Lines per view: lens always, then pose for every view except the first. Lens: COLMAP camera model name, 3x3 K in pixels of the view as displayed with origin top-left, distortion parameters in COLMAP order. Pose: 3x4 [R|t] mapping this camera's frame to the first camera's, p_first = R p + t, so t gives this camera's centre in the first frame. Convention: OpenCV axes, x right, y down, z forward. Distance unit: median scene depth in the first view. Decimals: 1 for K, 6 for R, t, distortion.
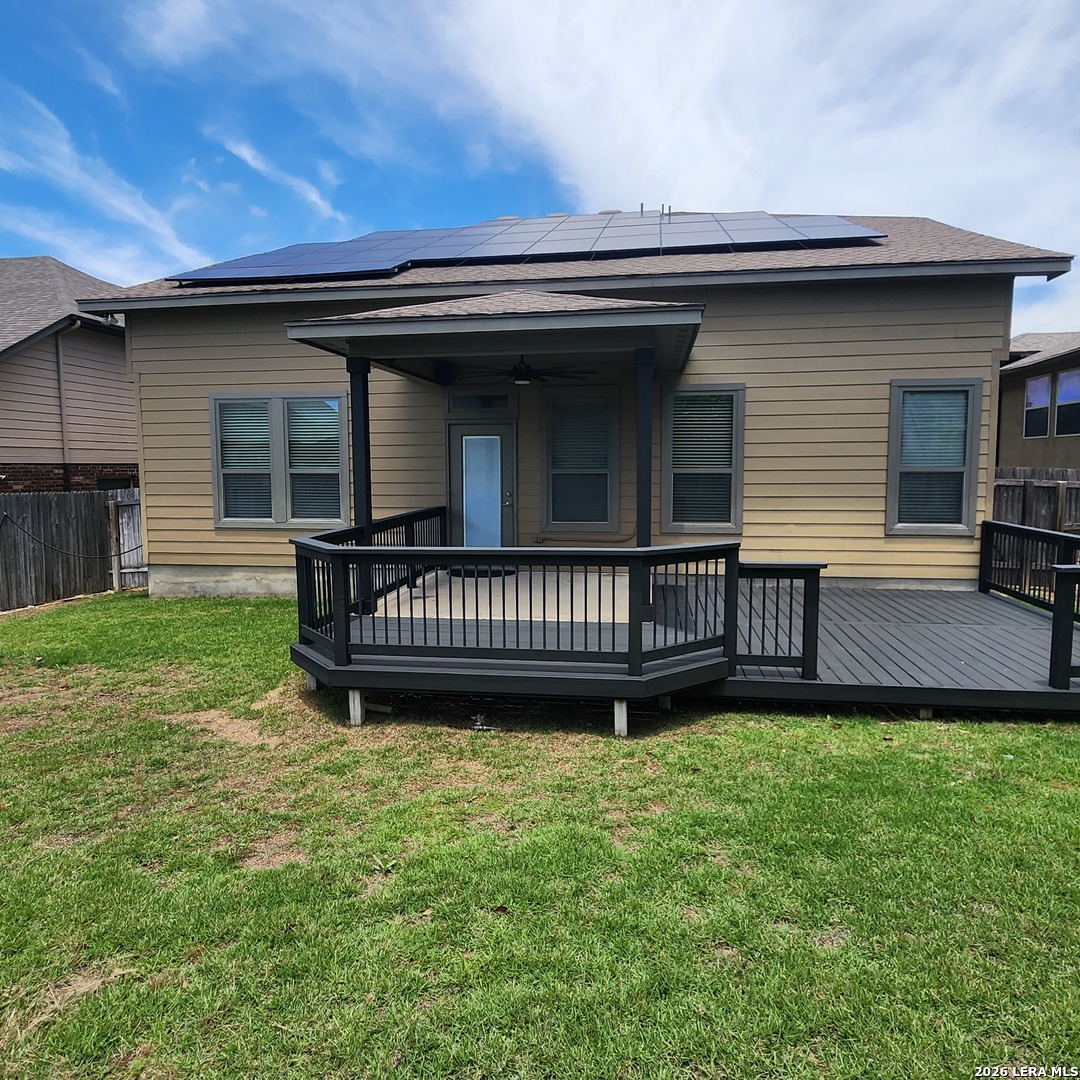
lens RADIAL K [[719.0, 0, 540.0], [0, 719.0, 540.0], [0, 0, 1]] dist [0.000709, 0.001498]
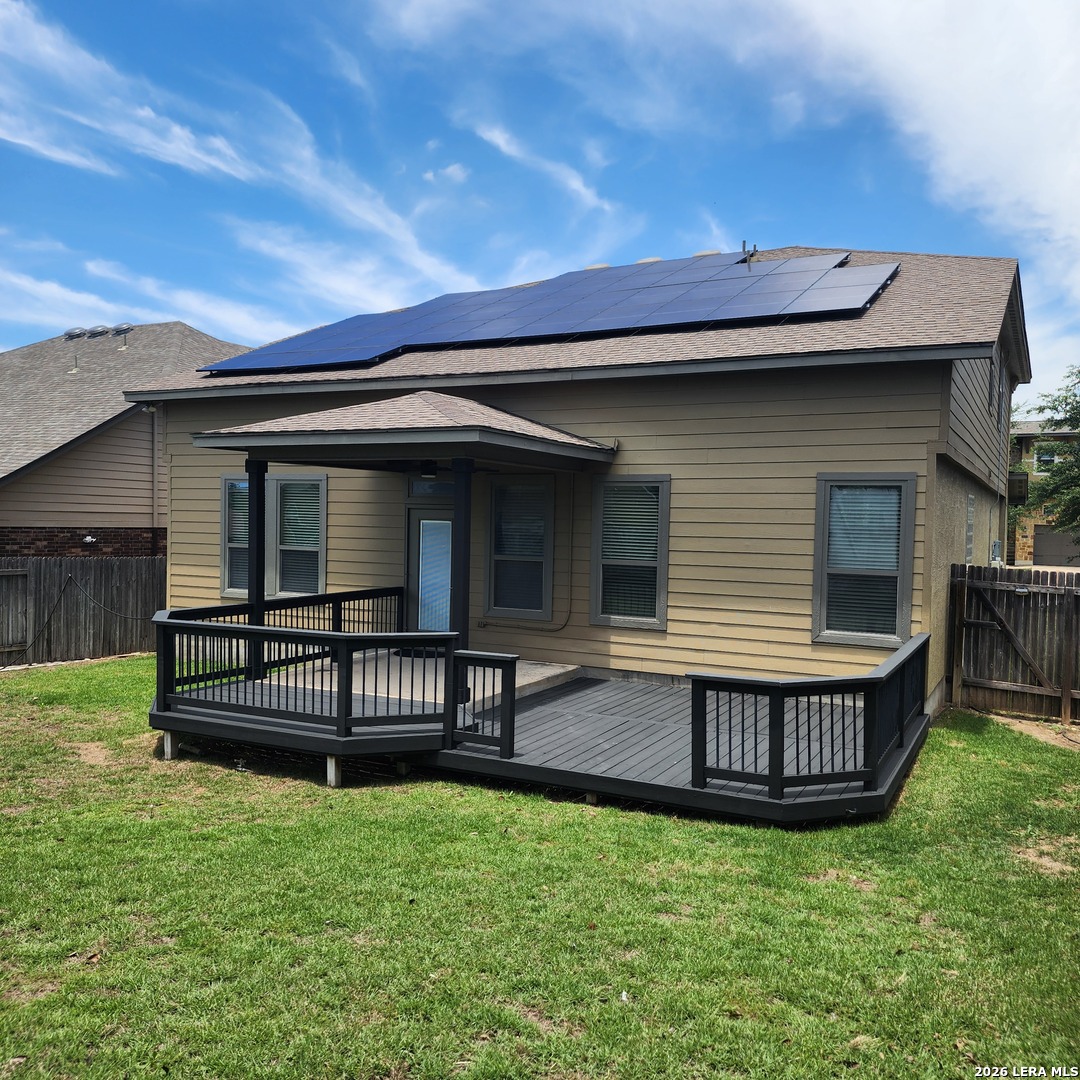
lens RADIAL K [[1047.8, 0, 626.4], [0, 1047.8, 566.6], [0, 0, 1]] dist [0.133504, -0.198780]
pose [[0.944463, 0.040836, -0.326070, 0.594833], [-0.058146, 0.997359, -0.043514, -0.026088], [0.323432, 0.060056, 0.944344, -0.290706]]
